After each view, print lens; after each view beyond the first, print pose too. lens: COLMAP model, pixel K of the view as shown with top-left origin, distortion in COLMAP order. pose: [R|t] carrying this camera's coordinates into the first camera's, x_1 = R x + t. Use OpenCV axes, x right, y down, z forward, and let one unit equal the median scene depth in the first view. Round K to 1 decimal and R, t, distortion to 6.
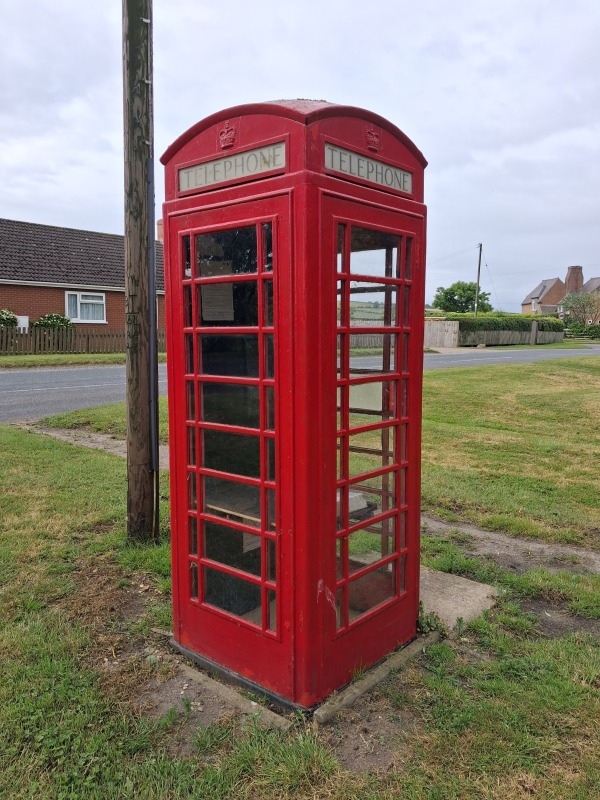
lens RADIAL K [[632.8, 0, 293.2], [0, 632.8, 406.6], [0, 0, 1]] dist [-0.006744, -0.017955]
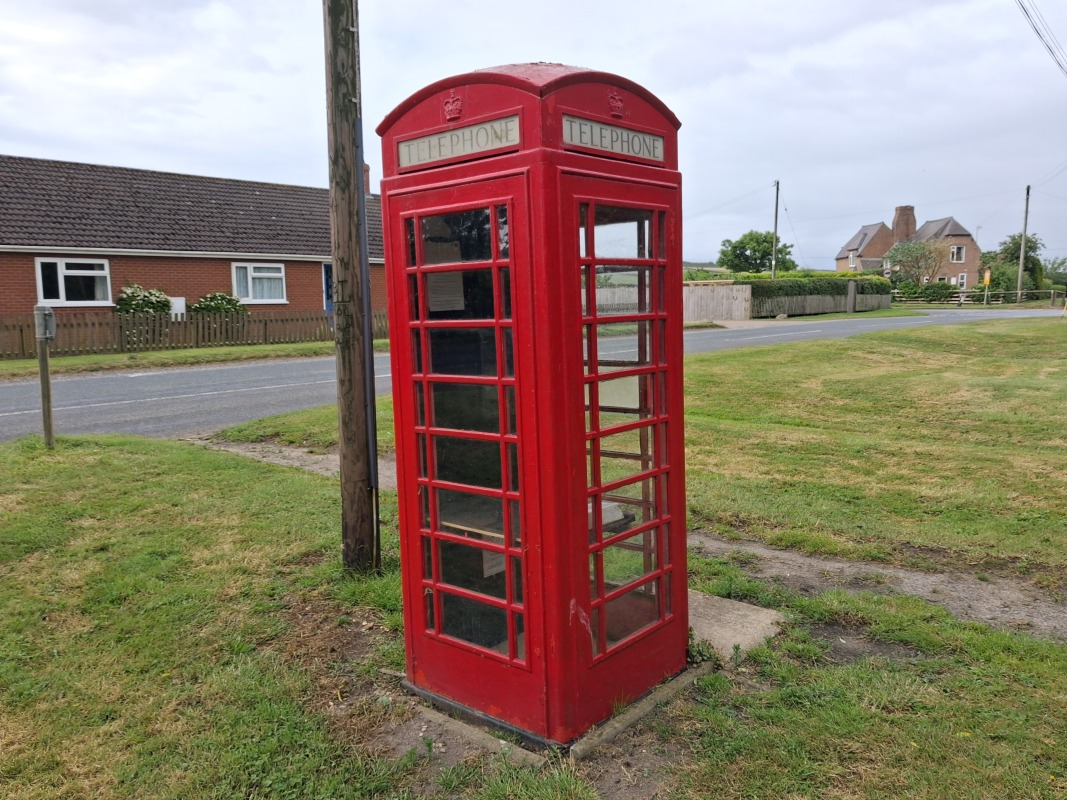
lens RADIAL K [[844.0, 0, 540.9], [0, 844.0, 406.8], [0, 0, 1]] dist [-0.006744, -0.017955]
pose [[0.999483, -0.031625, 0.005759, -0.000443], [0.031608, 0.999496, 0.002986, -0.003802], [-0.005850, -0.002802, 0.999979, -0.169539]]
